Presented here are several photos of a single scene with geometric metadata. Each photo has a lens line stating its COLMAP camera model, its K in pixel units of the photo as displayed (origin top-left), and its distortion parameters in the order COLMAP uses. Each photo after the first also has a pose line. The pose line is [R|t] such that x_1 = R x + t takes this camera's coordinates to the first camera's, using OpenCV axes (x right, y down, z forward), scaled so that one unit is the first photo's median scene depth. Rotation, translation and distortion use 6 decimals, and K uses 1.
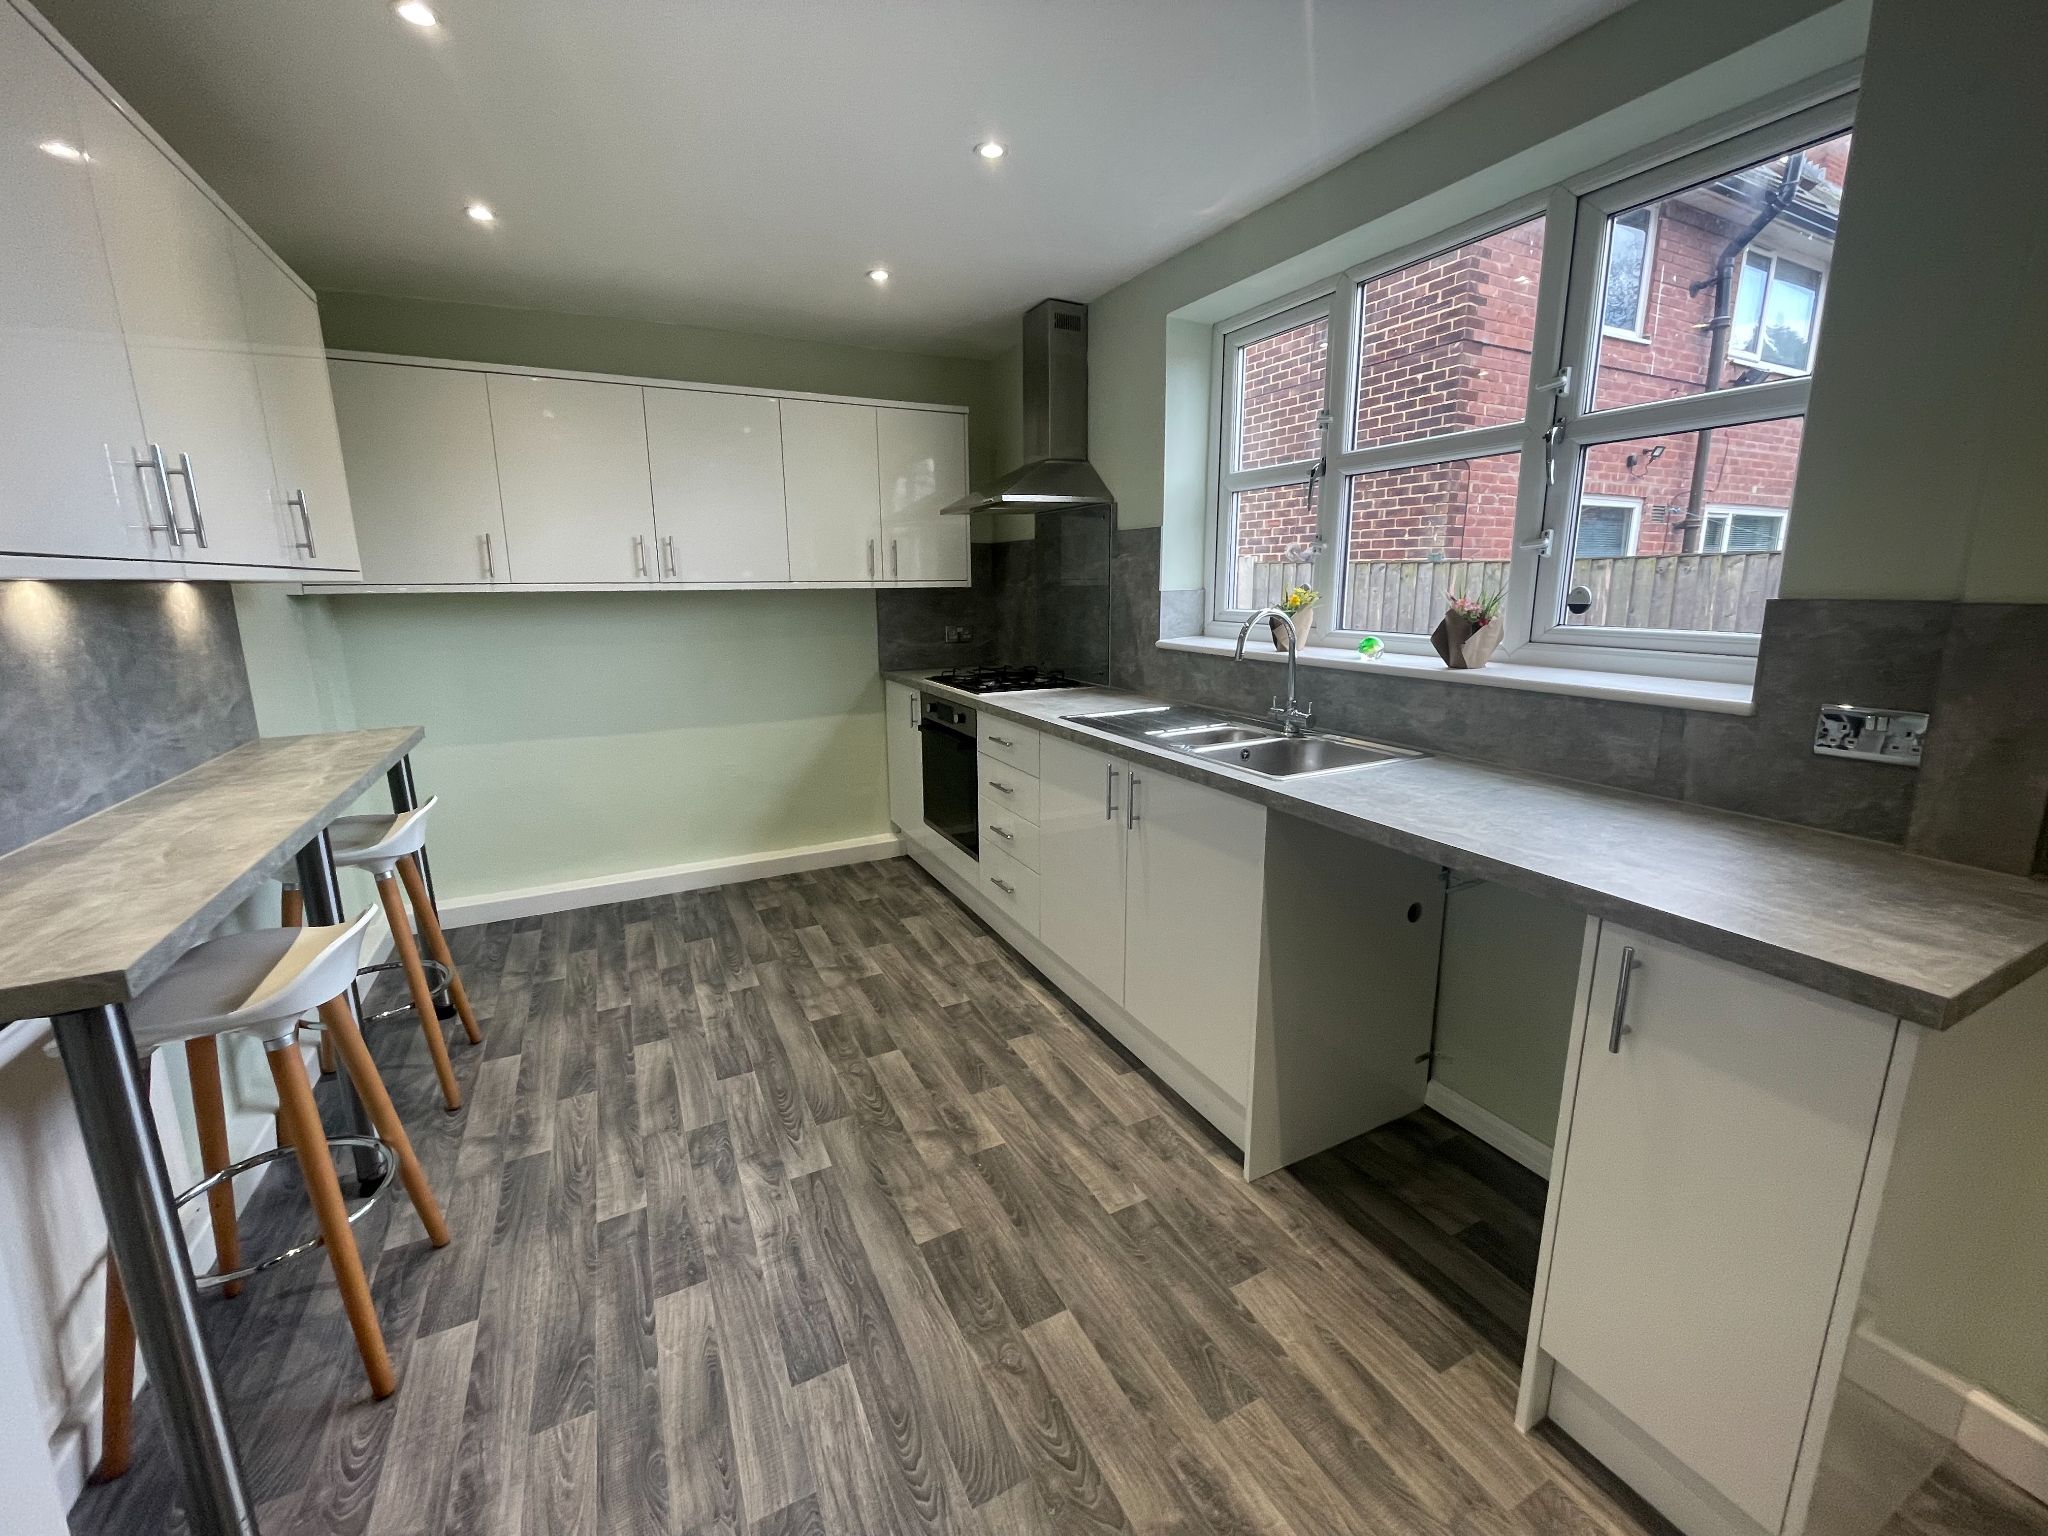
lens RADIAL K [[819.8, 0, 1021.3], [0, 819.8, 744.3], [0, 0, 1]] dist [-0.021716, 0.000109]
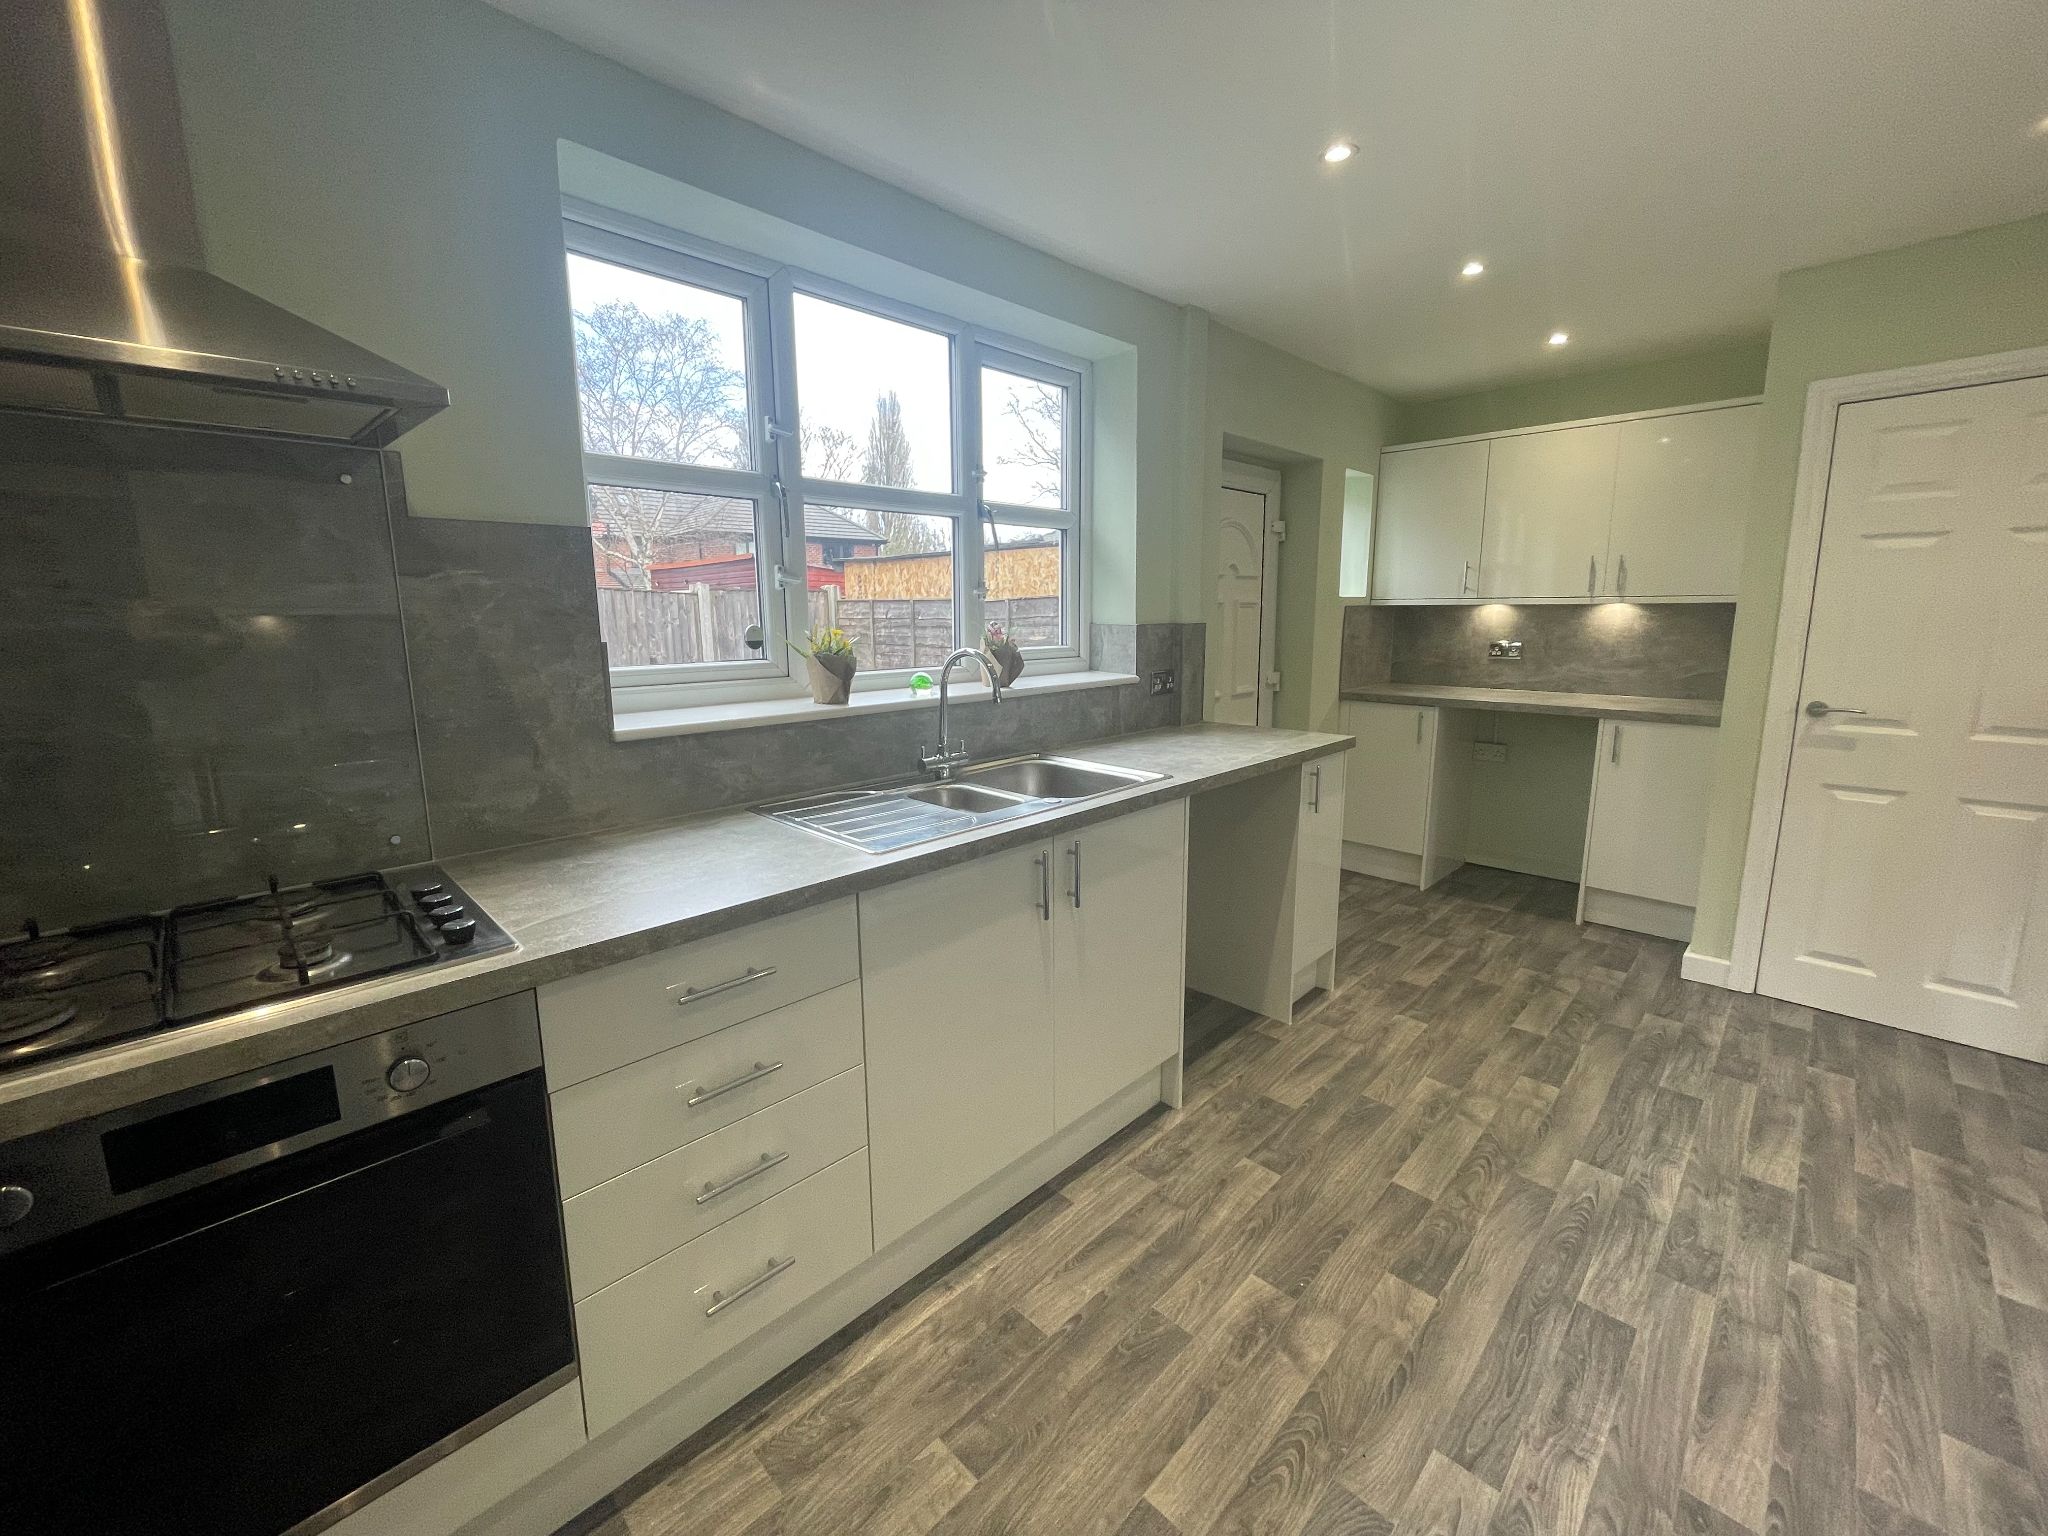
lens RADIAL K [[824.8, 0, 1025.2], [0, 824.8, 733.3], [0, 0, 1]] dist [0.000864, -0.007784]
pose [[-0.321927, -0.117694, 0.939421, -0.765382], [0.204215, 0.960254, 0.190285, -0.288864], [-0.924478, 0.253102, -0.285096, 1.491365]]
